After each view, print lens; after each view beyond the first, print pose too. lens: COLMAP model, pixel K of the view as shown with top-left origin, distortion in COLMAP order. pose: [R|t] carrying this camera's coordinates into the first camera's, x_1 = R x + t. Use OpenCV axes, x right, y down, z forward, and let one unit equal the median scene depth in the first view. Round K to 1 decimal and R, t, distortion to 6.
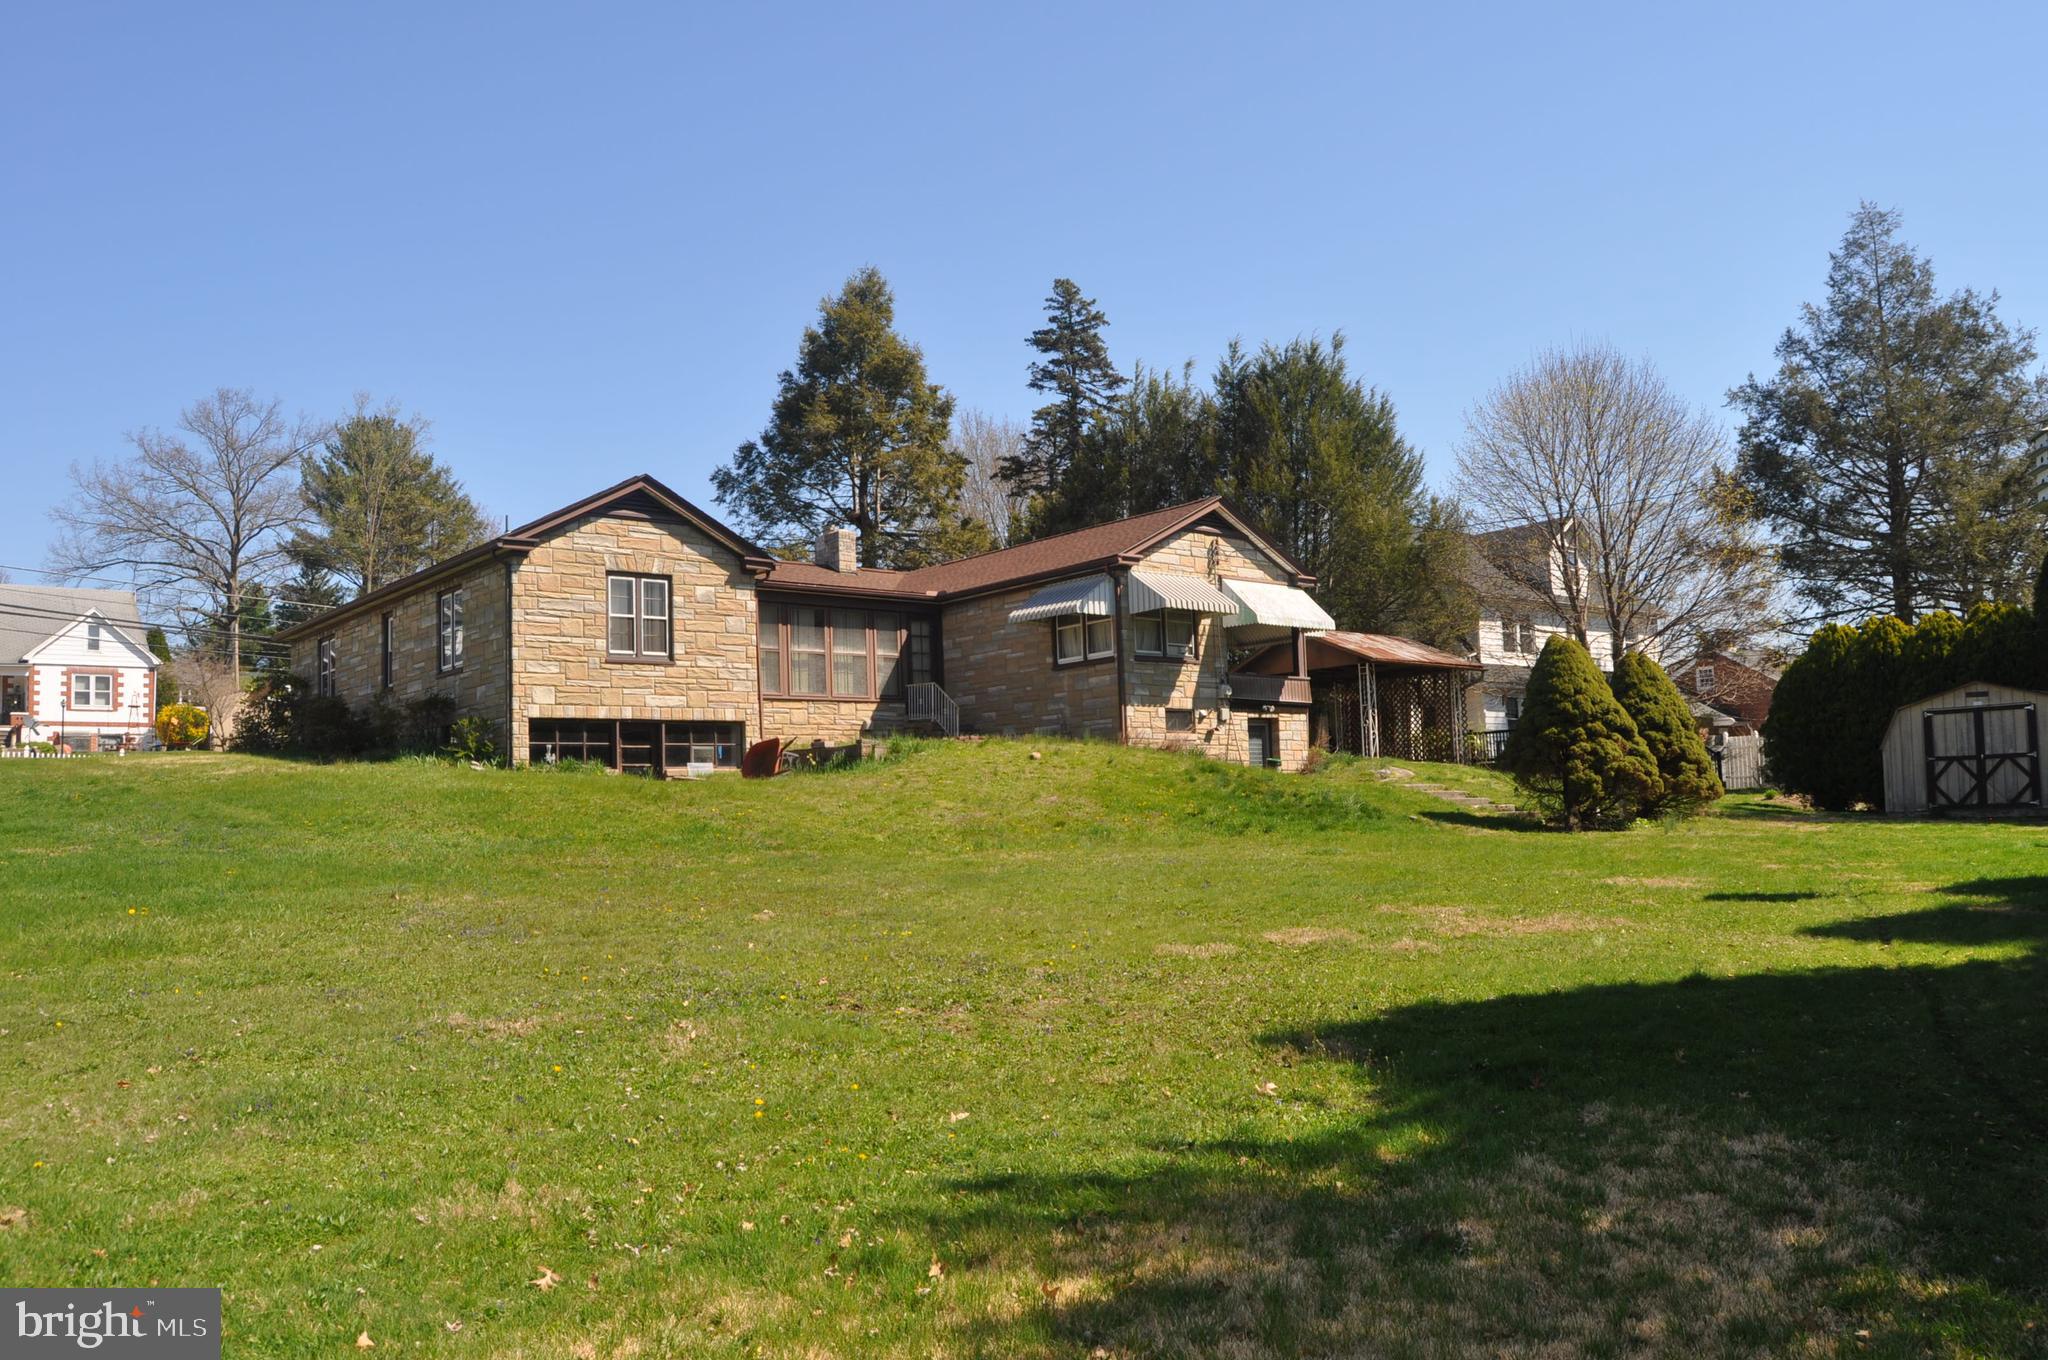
lens RADIAL K [[1592.2, 0, 1025.9], [0, 1592.2, 681.7], [0, 0, 1]] dist [-0.088995, 0.017793]
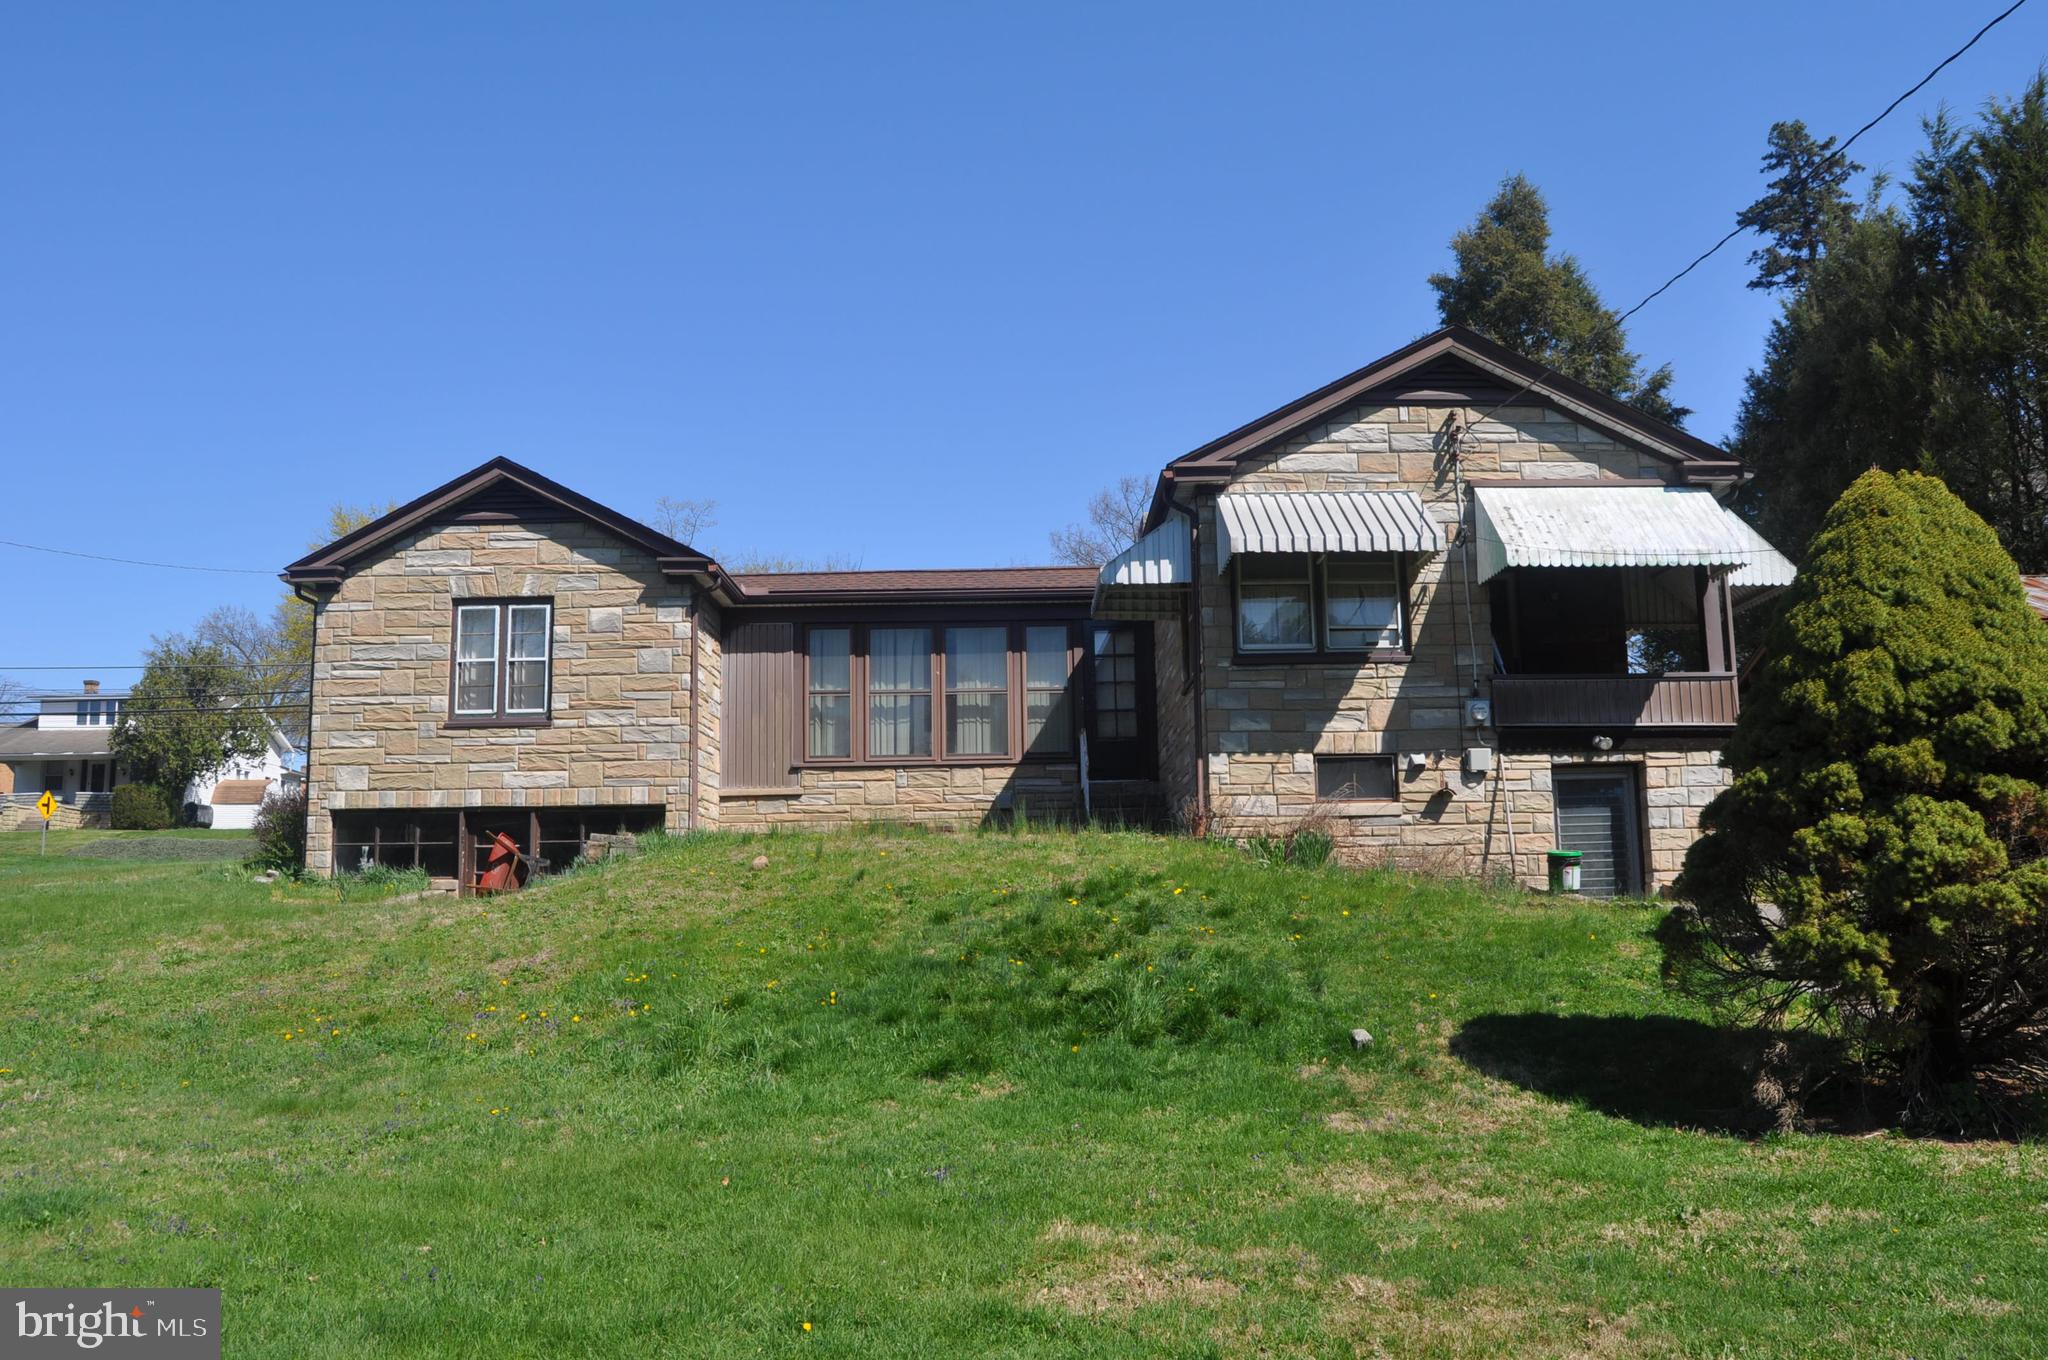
lens RADIAL K [[1592.2, 0, 1022.4], [0, 1592.2, 684.0], [0, 0, 1]] dist [-0.088995, 0.017793]
pose [[0.770197, -0.074595, -0.633429, 0.338879], [0.048508, 0.997112, -0.058443, 0.019498], [0.635959, 0.014287, 0.771591, 0.552926]]
